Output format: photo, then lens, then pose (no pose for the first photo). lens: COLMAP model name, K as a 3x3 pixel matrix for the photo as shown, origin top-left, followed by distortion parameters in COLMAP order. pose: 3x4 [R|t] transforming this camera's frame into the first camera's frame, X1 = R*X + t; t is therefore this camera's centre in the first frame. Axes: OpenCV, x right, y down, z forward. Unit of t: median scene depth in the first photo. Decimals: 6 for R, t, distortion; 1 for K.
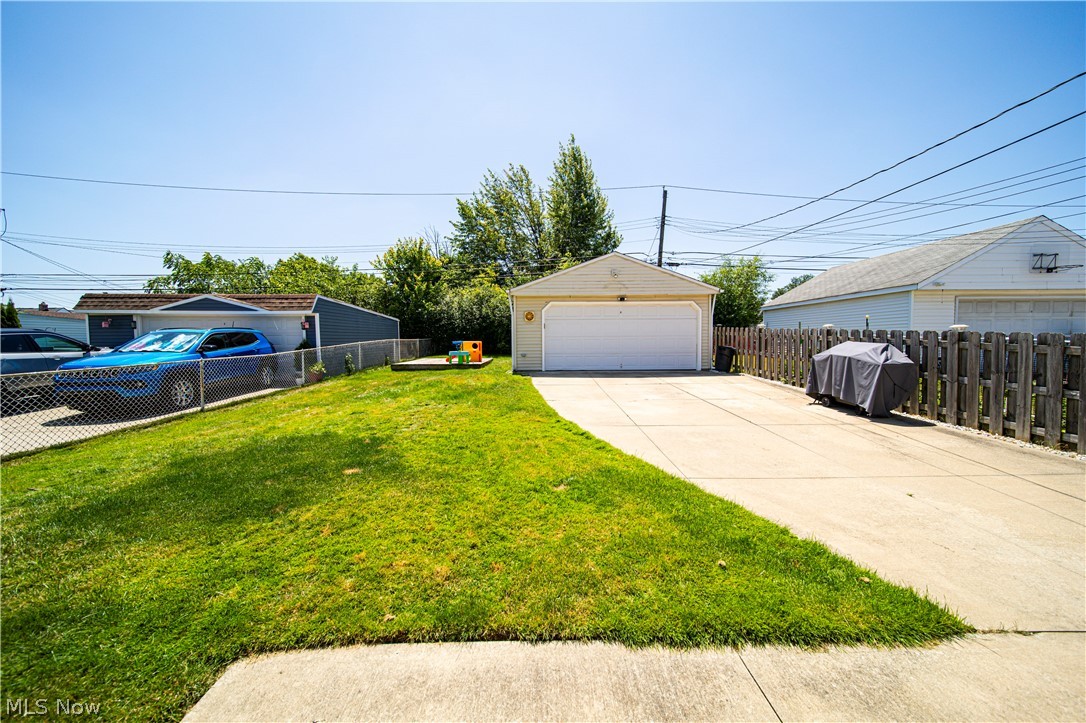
lens RADIAL K [[378.6, 0, 546.1], [0, 378.6, 357.4], [0, 0, 1]] dist [0.002348, -0.001234]
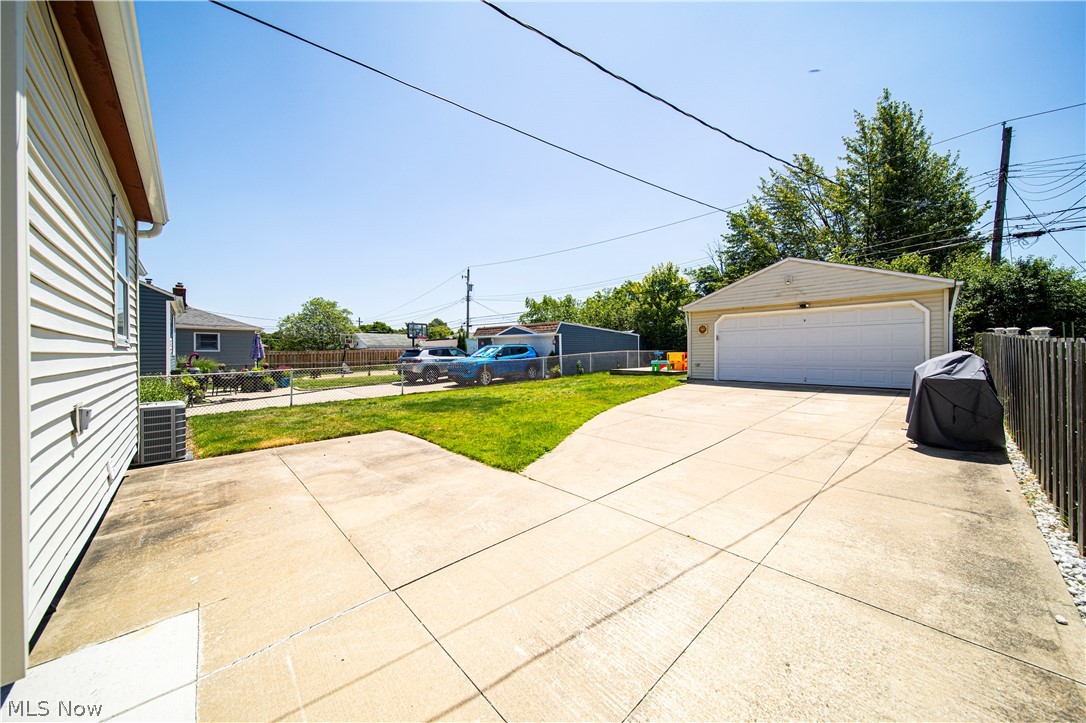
lens RADIAL K [[378.6, 0, 545.6], [0, 378.6, 363.8], [0, 0, 1]] dist [0.002348, -0.001234]
pose [[0.676108, 0.023689, -0.736421, 0.377877], [-0.034320, 0.999411, 0.000640, 0.005030], [0.736003, 0.024841, 0.676523, -0.060986]]
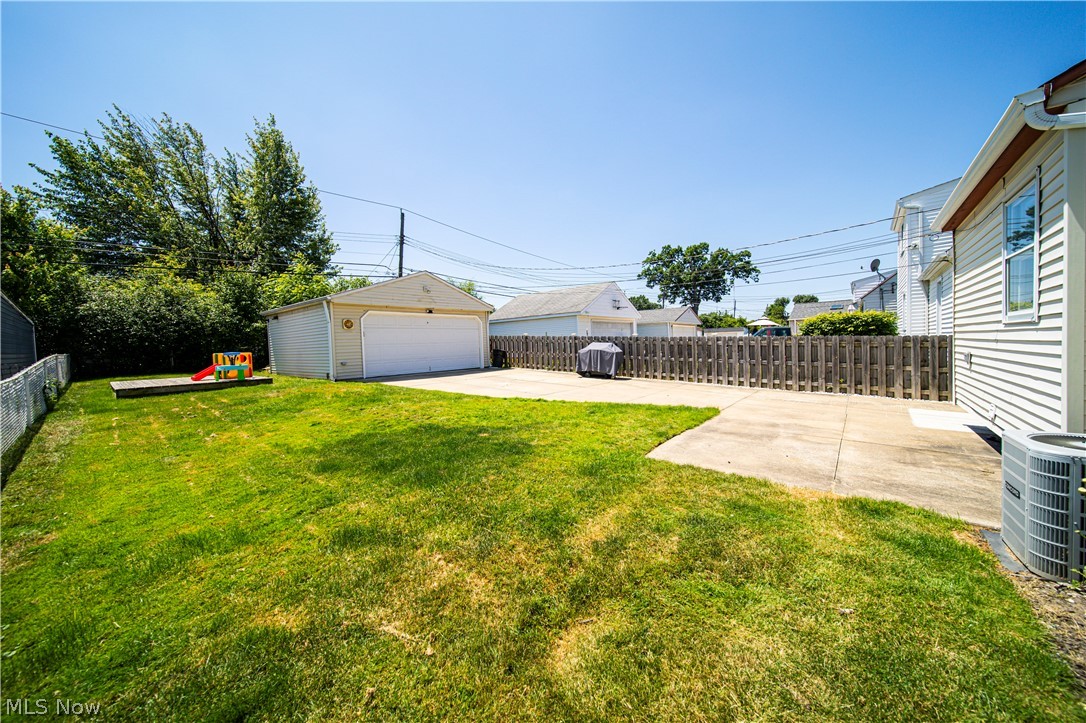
lens RADIAL K [[378.6, 0, 547.0], [0, 378.6, 357.8], [0, 0, 1]] dist [0.002348, -0.001234]
pose [[0.653098, -0.043051, 0.756049, -0.377581], [0.062656, 0.998031, 0.002705, 0.007300], [-0.754677, 0.045605, 0.654510, -0.031191]]
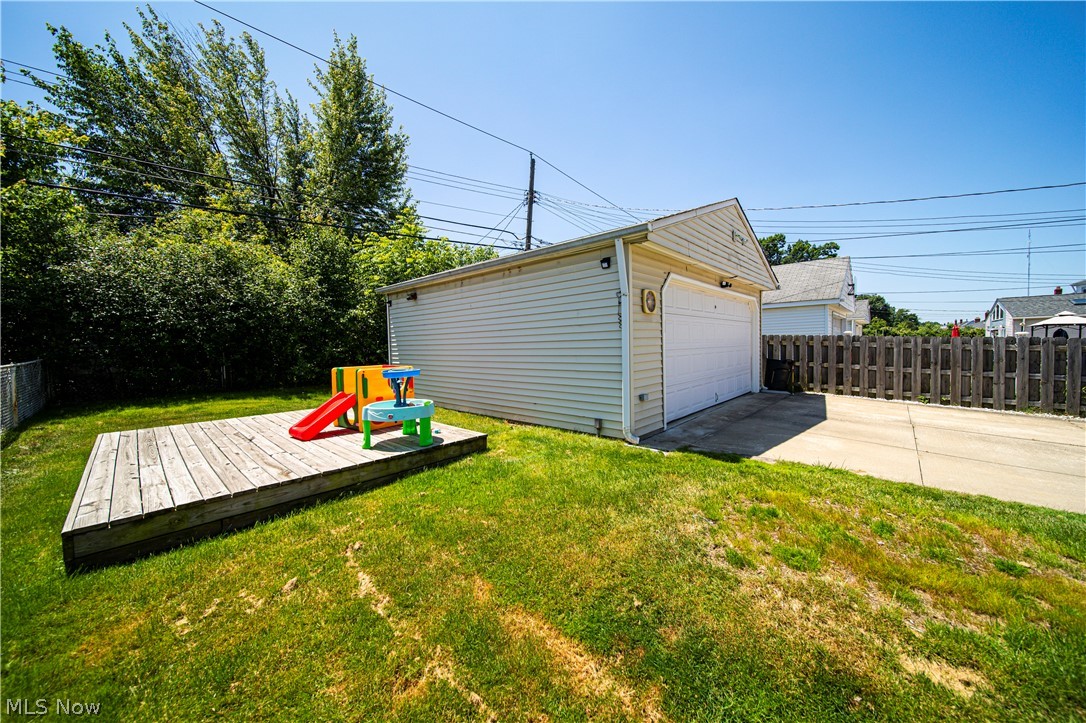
lens RADIAL K [[378.6, 0, 547.4], [0, 378.6, 352.6], [0, 0, 1]] dist [0.002348, -0.001234]
pose [[0.686184, -0.024215, 0.727025, -0.347232], [0.049306, 0.998696, -0.013273, -0.044209], [-0.725755, 0.044954, 0.686483, 0.659469]]
